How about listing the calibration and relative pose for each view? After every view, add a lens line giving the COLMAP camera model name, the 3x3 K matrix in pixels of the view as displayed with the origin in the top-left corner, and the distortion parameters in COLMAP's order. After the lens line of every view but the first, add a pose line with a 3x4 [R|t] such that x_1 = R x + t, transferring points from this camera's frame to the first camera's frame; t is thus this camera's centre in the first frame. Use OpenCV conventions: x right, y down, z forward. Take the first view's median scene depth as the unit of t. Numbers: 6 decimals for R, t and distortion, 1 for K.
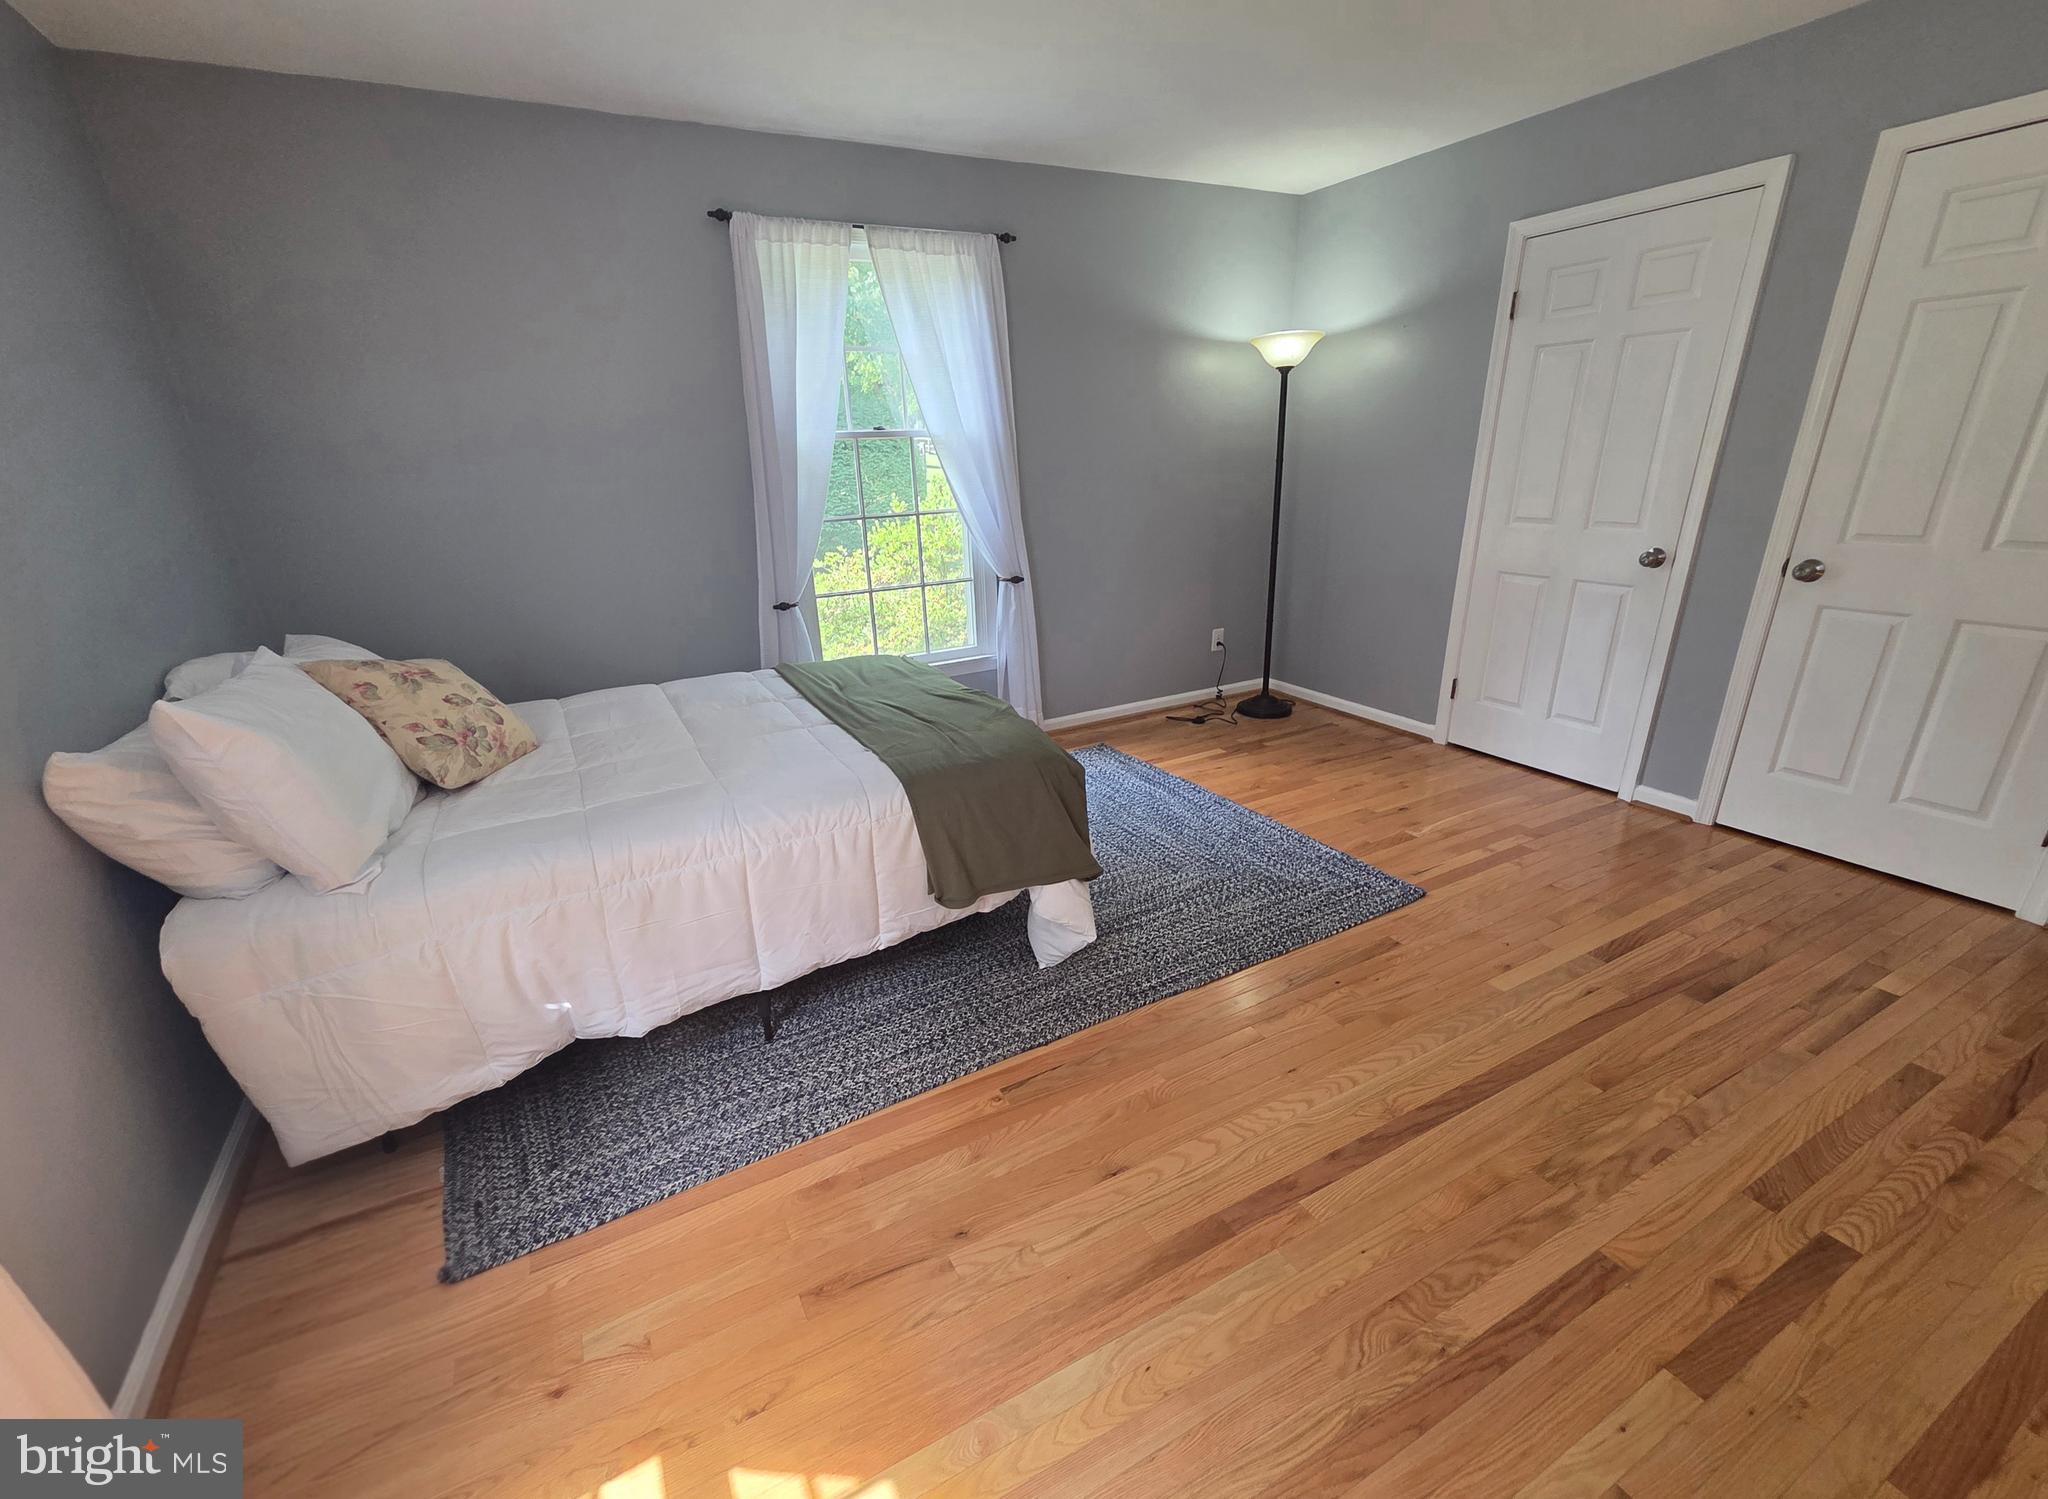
lens RADIAL K [[867.3, 0, 1022.6], [0, 867.3, 784.9], [0, 0, 1]] dist [0.009679, -0.000152]
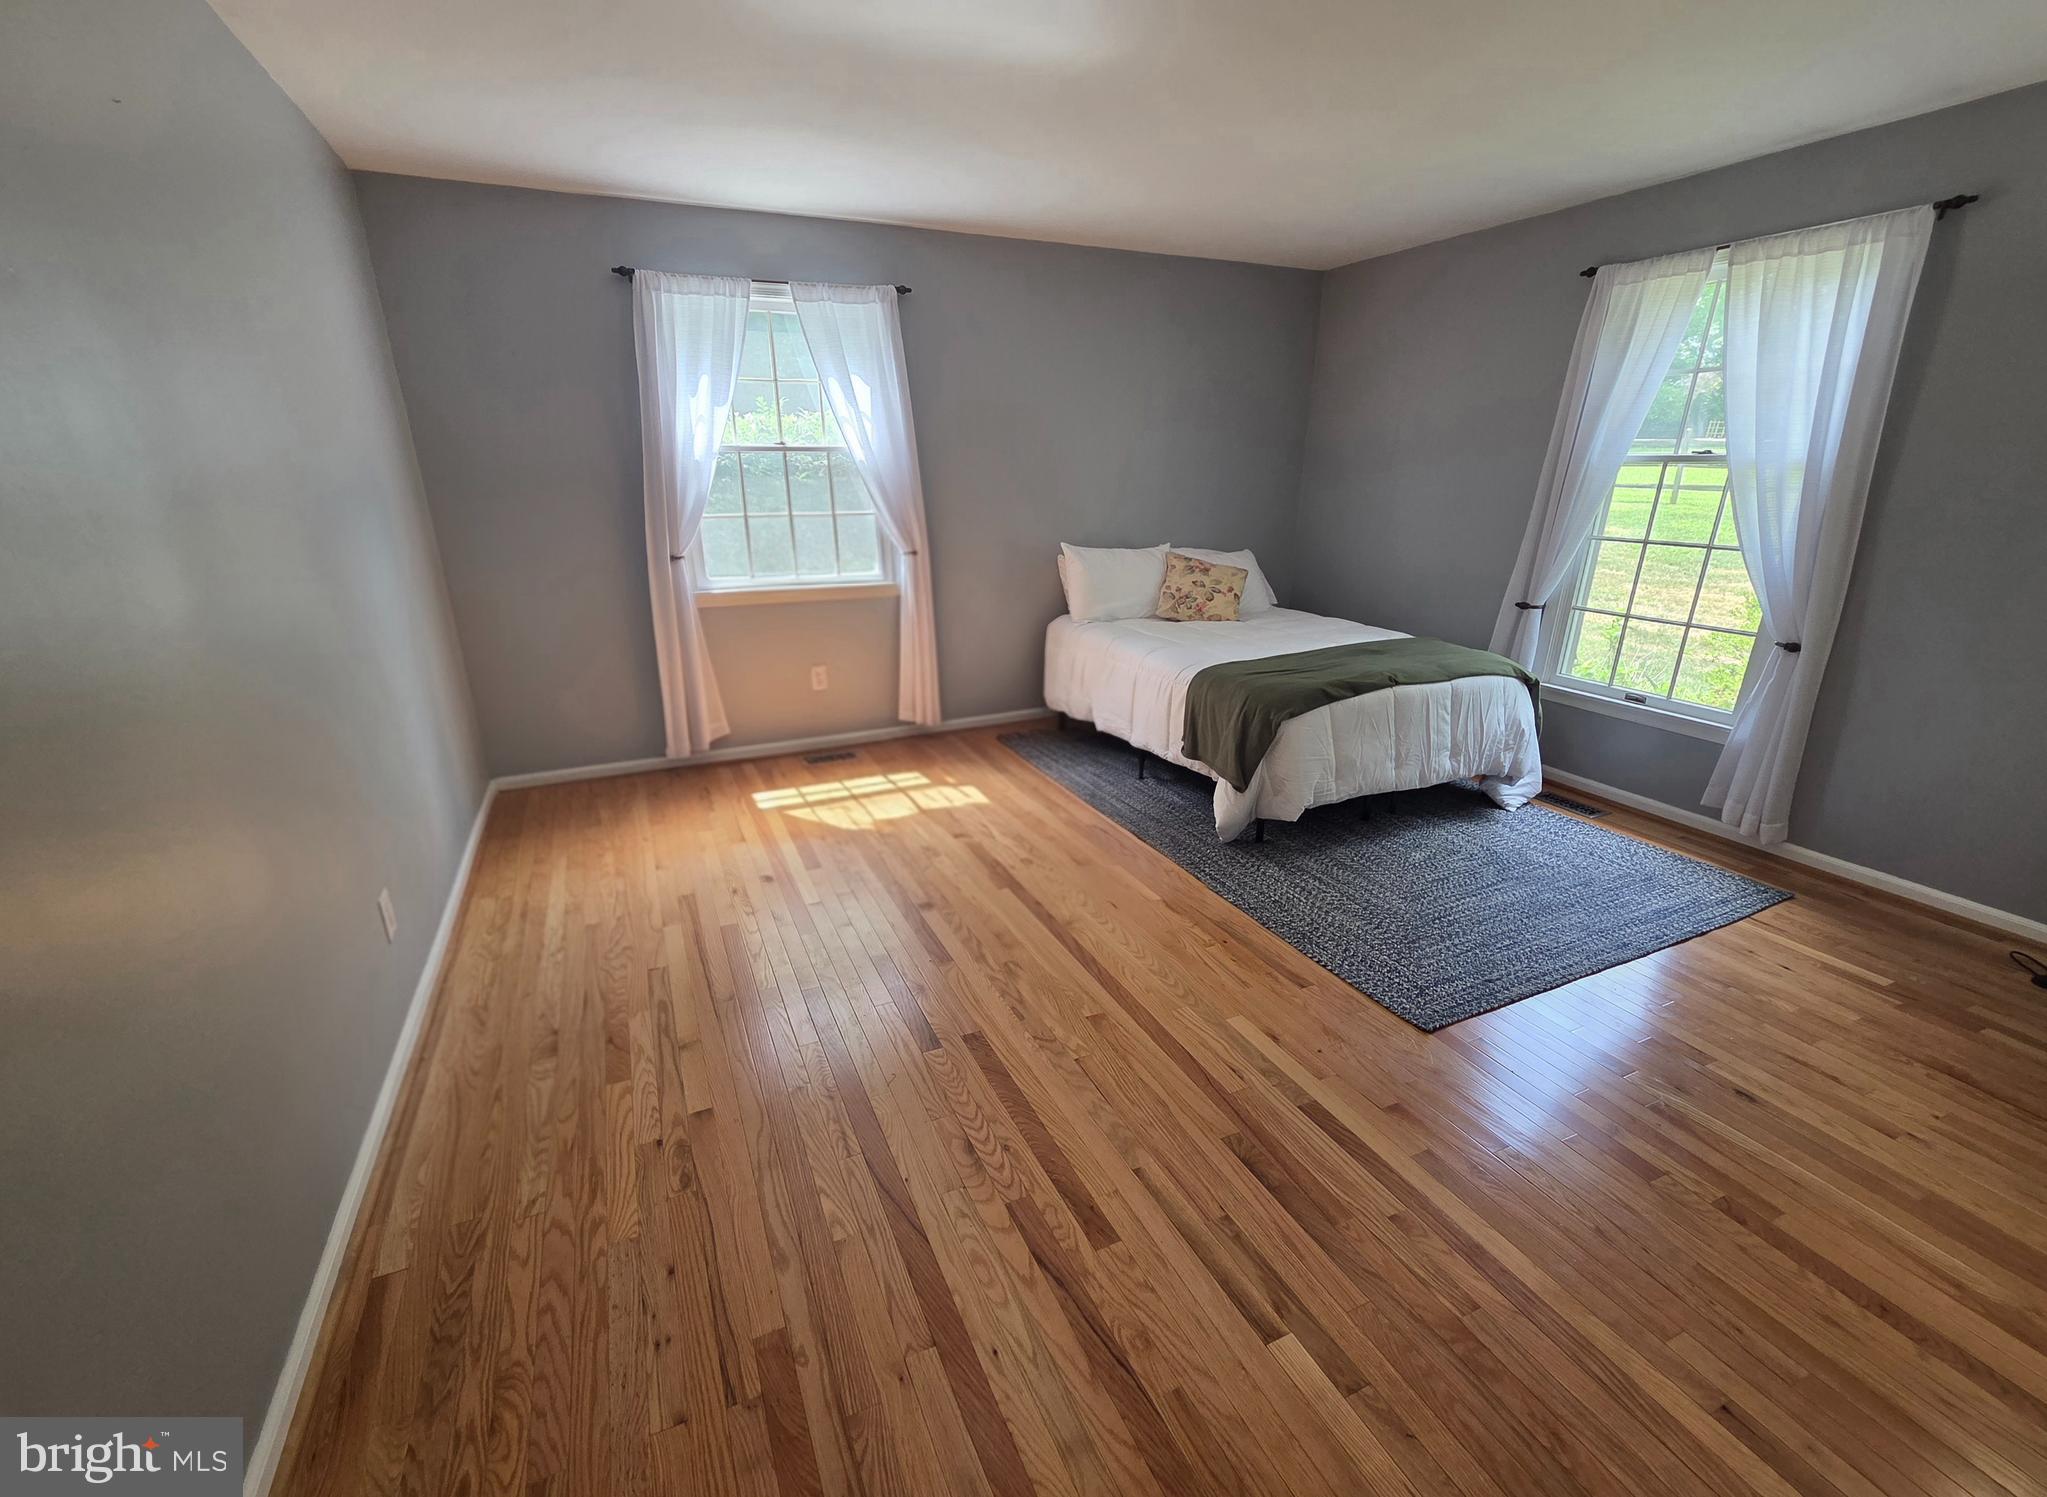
lens RADIAL K [[866.9, 0, 1022.1], [0, 866.9, 783.9], [0, 0, 1]] dist [0.009679, -0.000152]
pose [[-0.068777, 0.379265, -0.922728, 1.215702], [-0.365628, 0.850980, 0.377027, -0.260214], [0.928216, 0.363306, 0.080142, 0.503887]]
